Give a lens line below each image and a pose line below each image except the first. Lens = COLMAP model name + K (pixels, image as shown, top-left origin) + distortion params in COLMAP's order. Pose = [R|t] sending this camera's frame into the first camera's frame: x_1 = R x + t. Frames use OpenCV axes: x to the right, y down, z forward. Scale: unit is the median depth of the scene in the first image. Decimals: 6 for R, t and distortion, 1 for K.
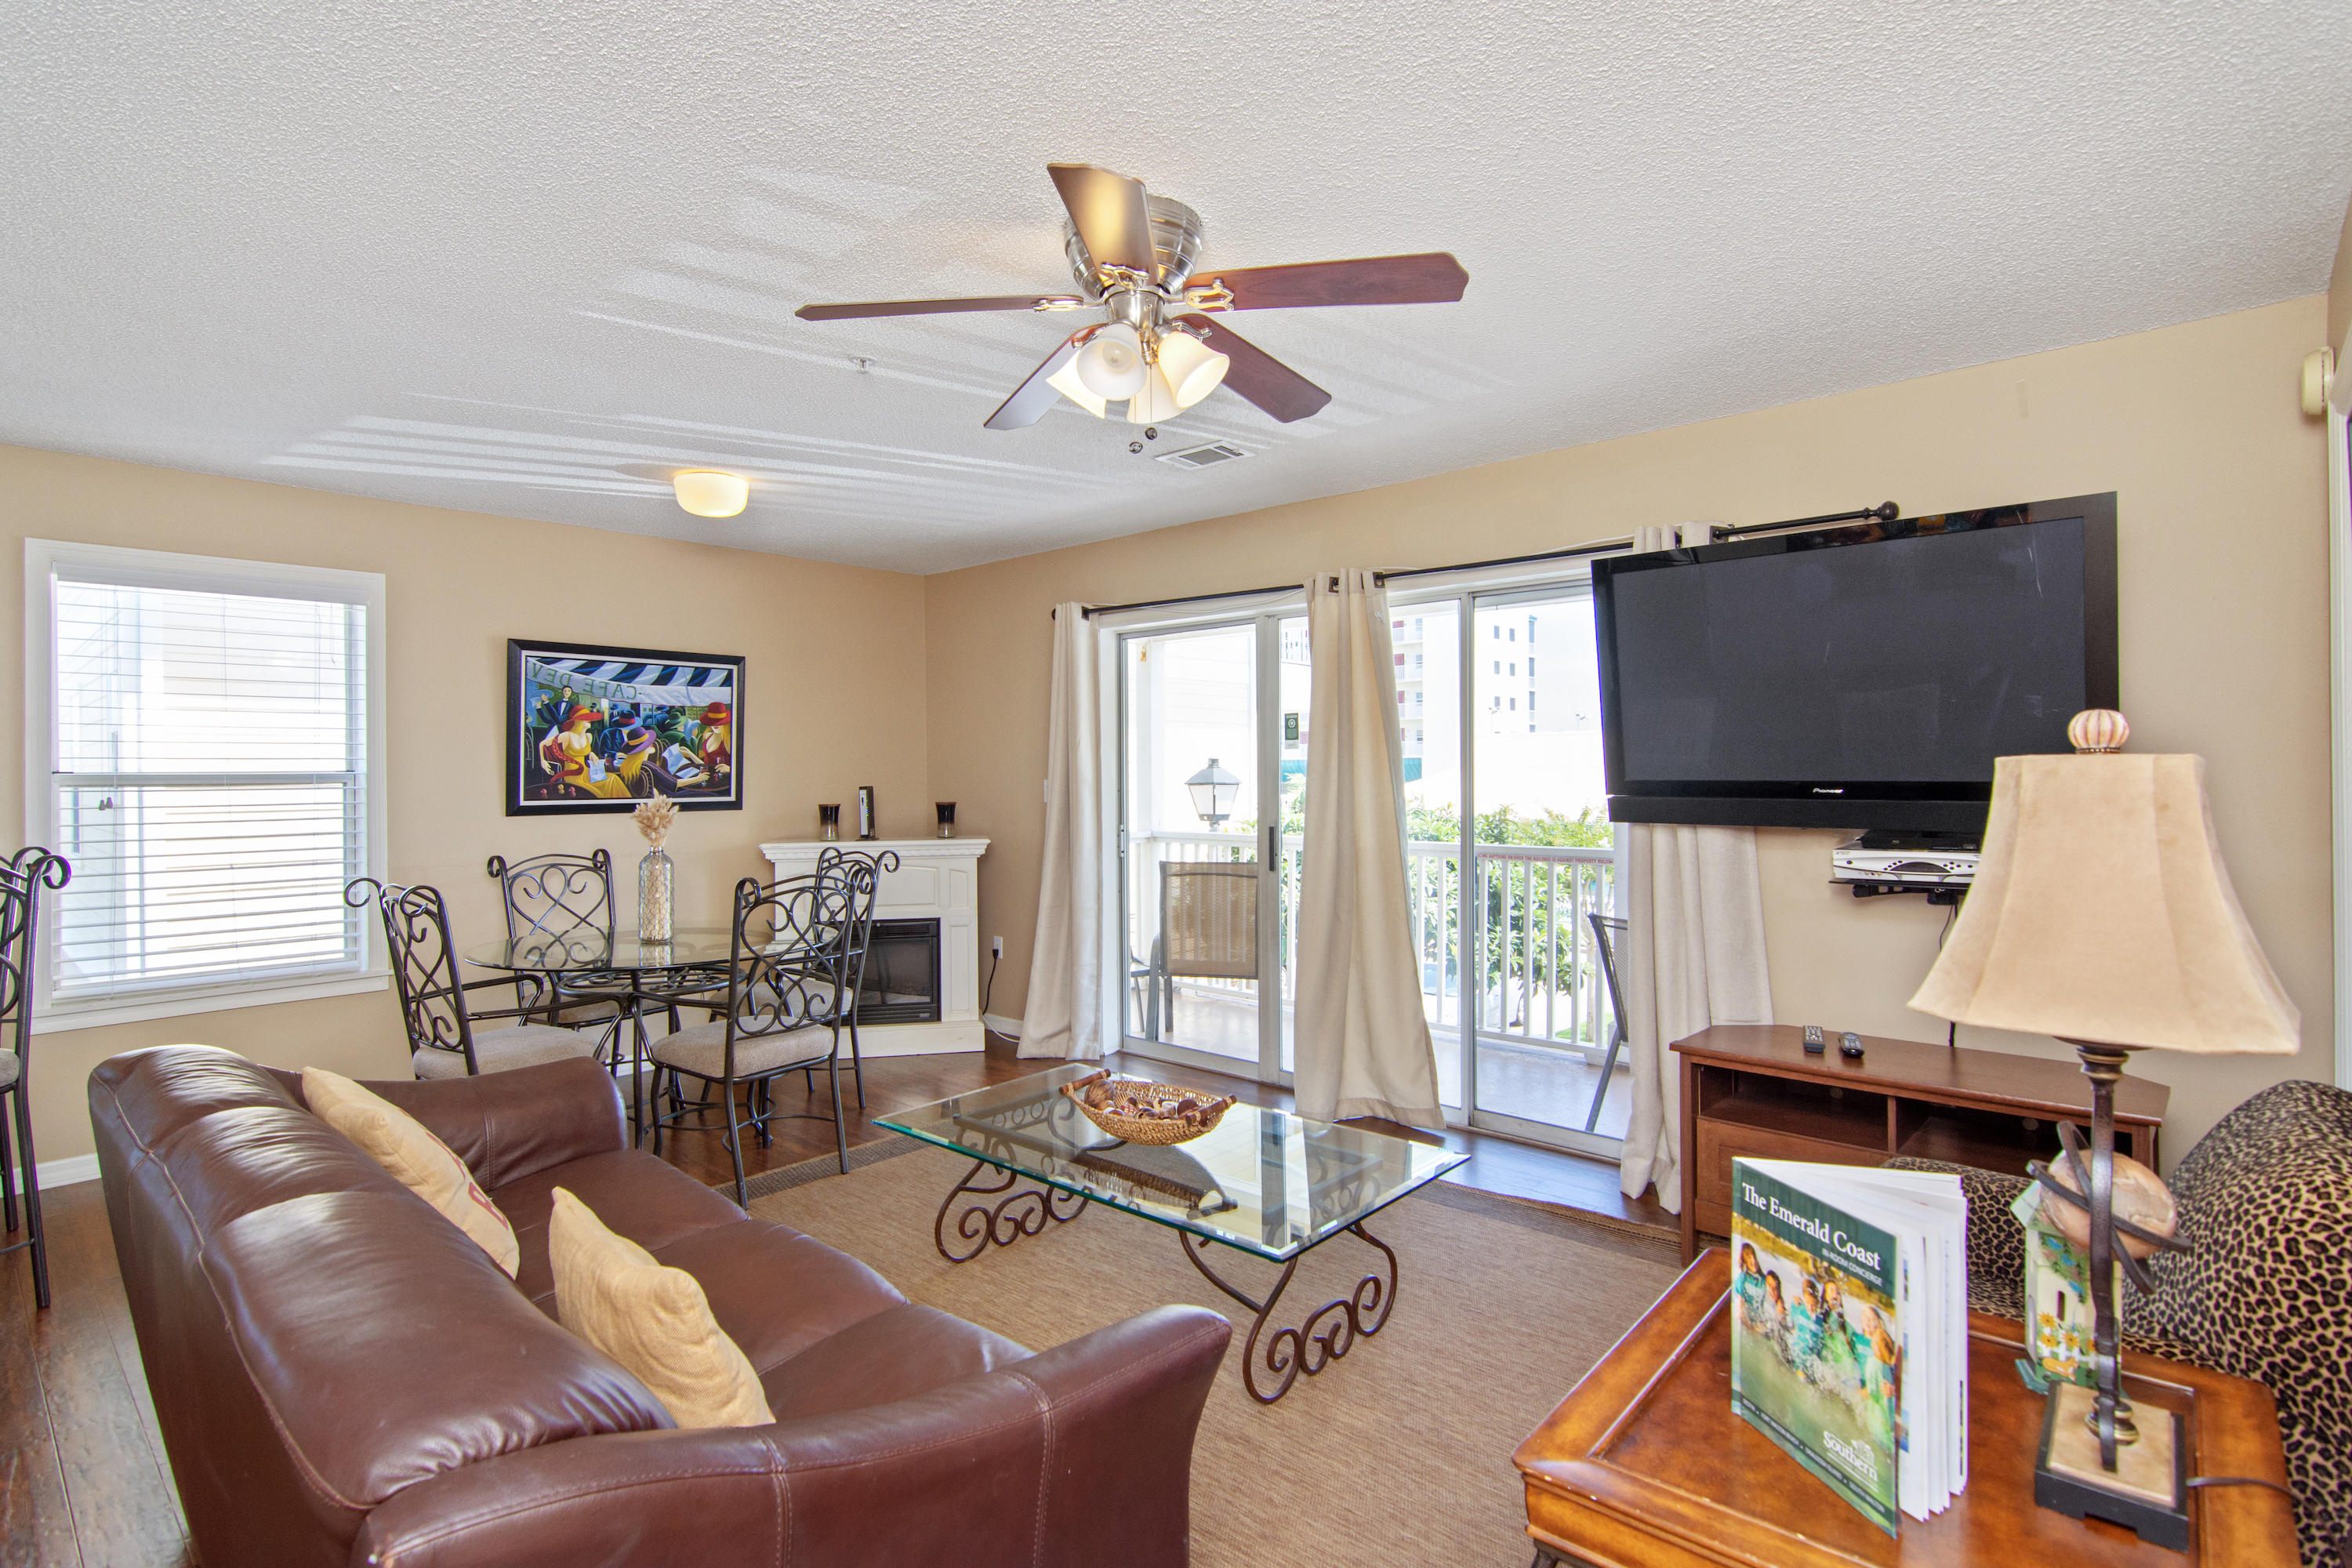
lens RADIAL K [[1178.6, 0, 1162.6], [0, 1178.6, 776.3], [0, 0, 1]] dist [-0.003618, 0.003962]
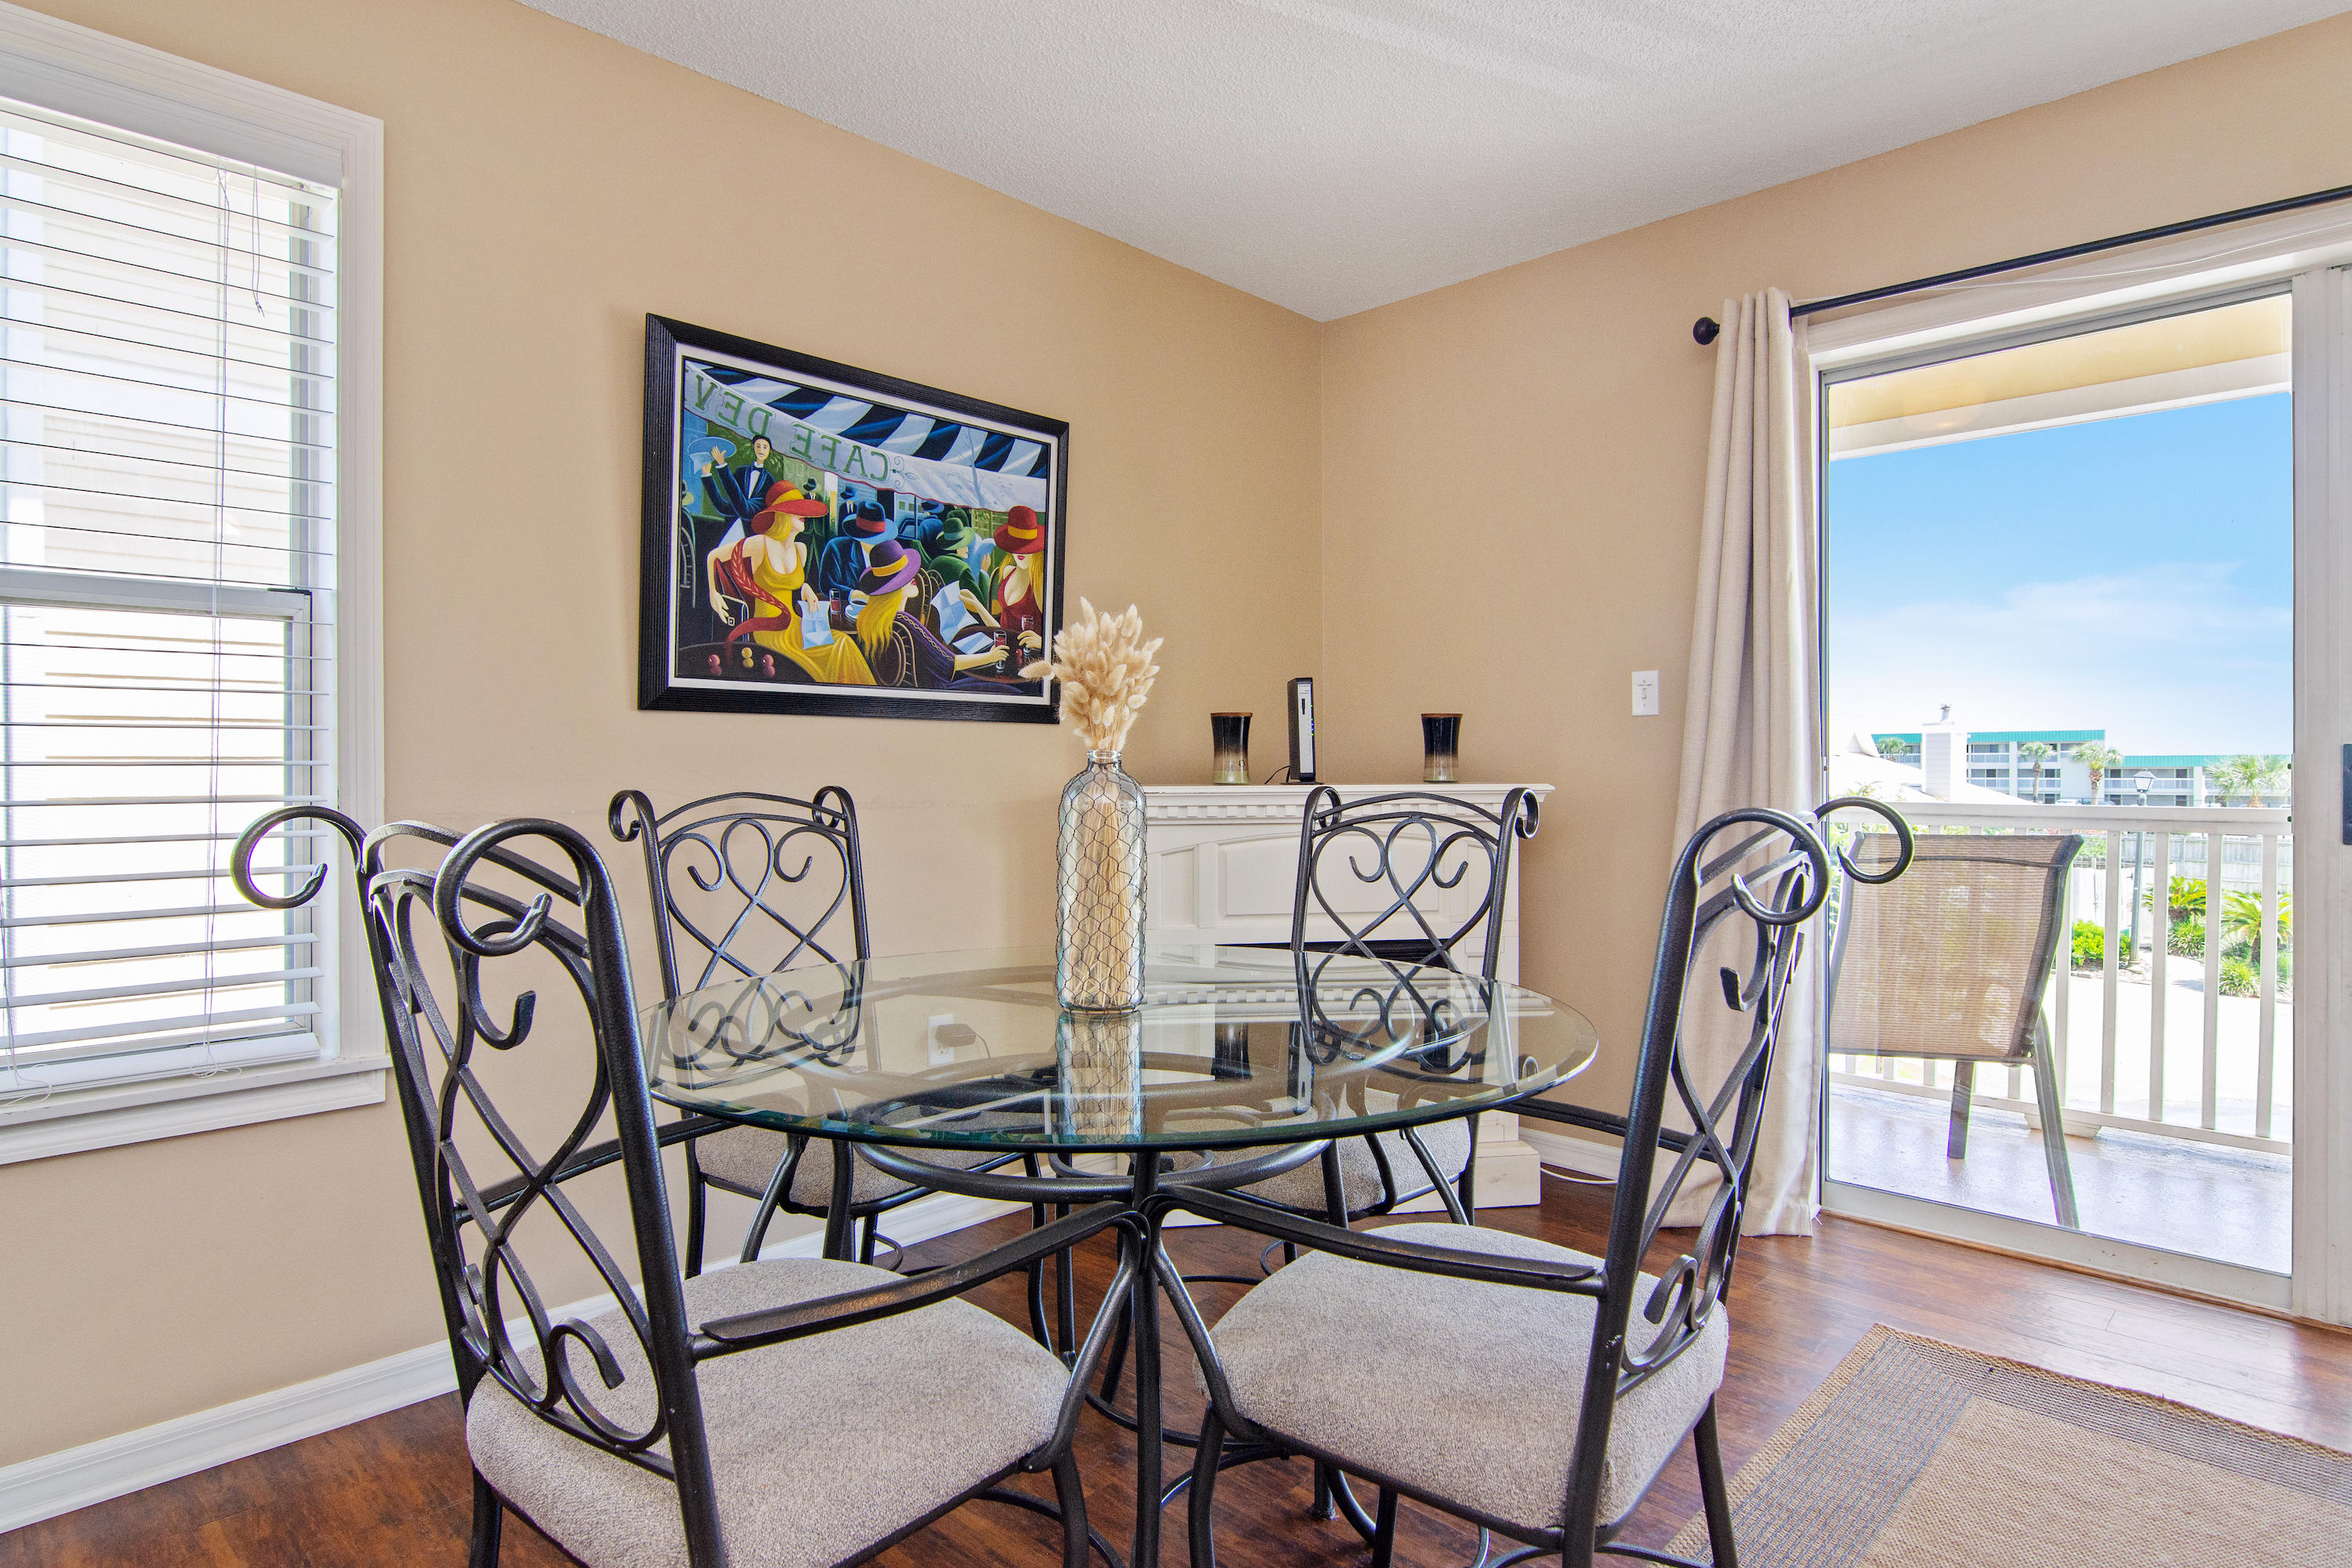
lens RADIAL K [[1277.6, 0, 1151.2], [0, 1277.6, 778.2], [0, 0, 1]] dist [-0.006283, -0.001378]
pose [[0.999131, 0.007952, -0.040924, -0.326221], [-0.007733, 0.999955, 0.005514, 0.054030], [0.040966, -0.005193, 0.999147, 0.495615]]
